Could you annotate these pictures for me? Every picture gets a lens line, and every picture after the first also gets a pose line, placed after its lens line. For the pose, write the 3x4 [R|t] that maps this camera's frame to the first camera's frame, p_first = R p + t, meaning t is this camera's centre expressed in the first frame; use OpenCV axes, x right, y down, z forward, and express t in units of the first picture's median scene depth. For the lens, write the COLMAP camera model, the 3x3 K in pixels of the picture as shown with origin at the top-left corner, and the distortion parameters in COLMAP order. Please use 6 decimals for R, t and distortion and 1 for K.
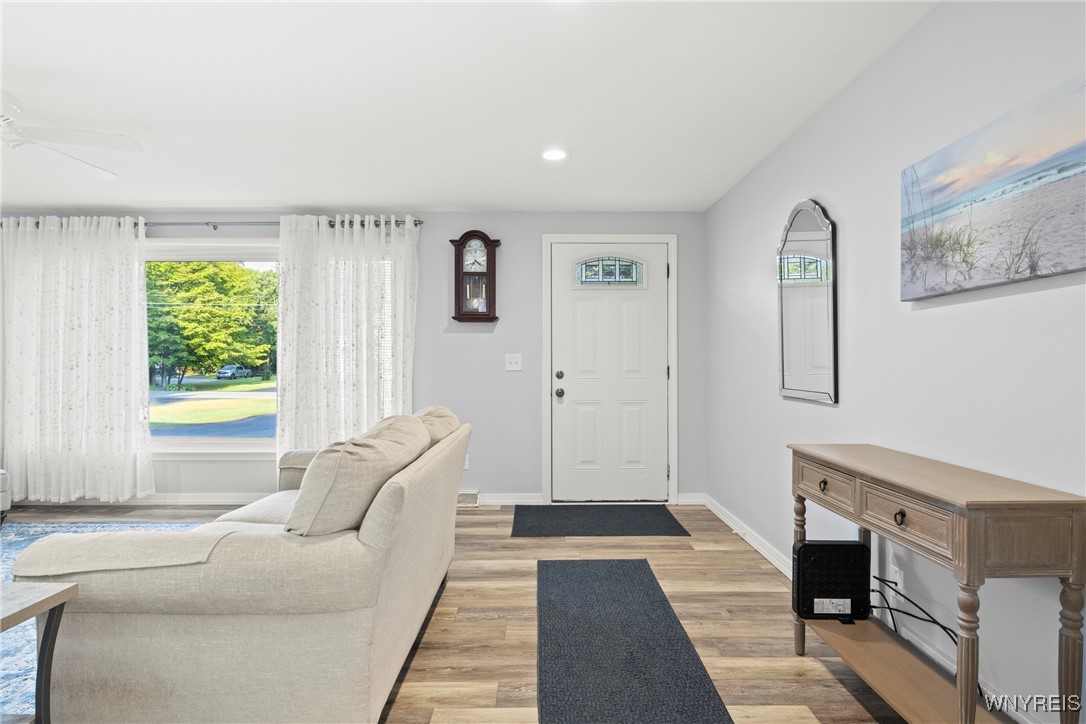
lens RADIAL K [[563.6, 0, 546.0], [0, 563.6, 360.3], [0, 0, 1]] dist [0.004913, 0.000528]
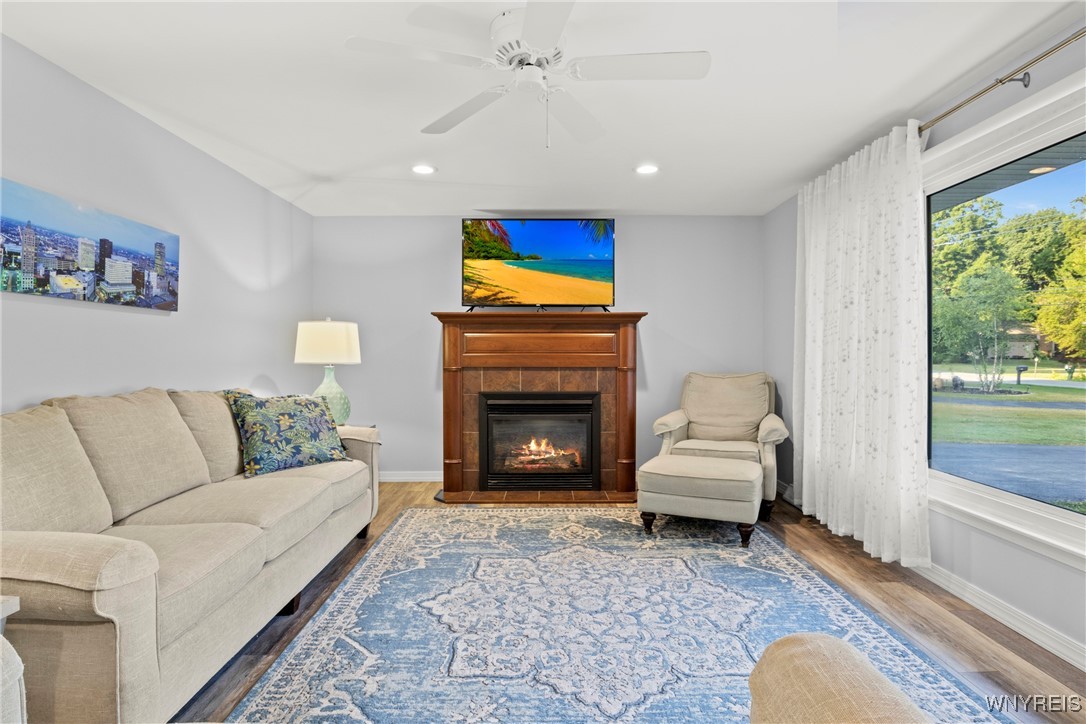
lens RADIAL K [[547.1, 0, 545.4], [0, 547.1, 361.0], [0, 0, 1]] dist [-0.021537, 0.002474]
pose [[0.002105, 0.011756, -0.999929, -0.122694], [-0.000540, 0.999931, 0.011755, 0.007710], [0.999998, 0.000516, 0.002111, 0.634340]]
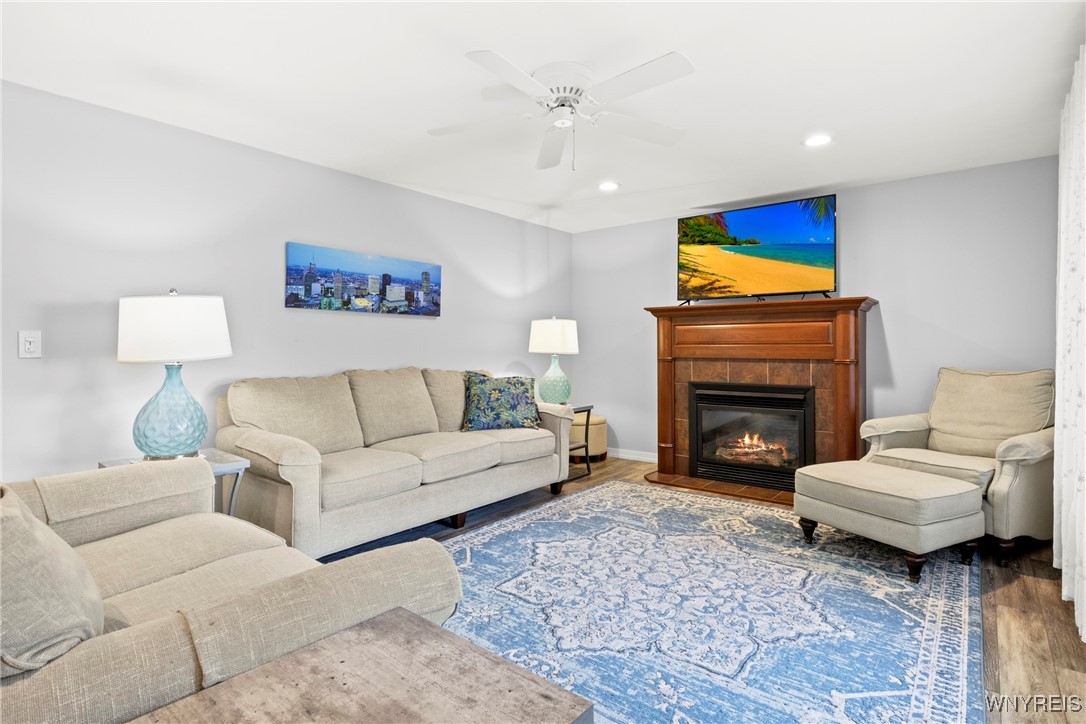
lens RADIAL K [[547.1, 0, 556.3], [0, 547.1, 348.2], [0, 0, 1]] dist [-0.021537, 0.002474]
pose [[-0.625197, -0.000633, -0.780467, -0.145105], [-0.001502, 0.999999, 0.000392, 0.011848], [0.780466, 0.001417, -0.625197, 0.945350]]
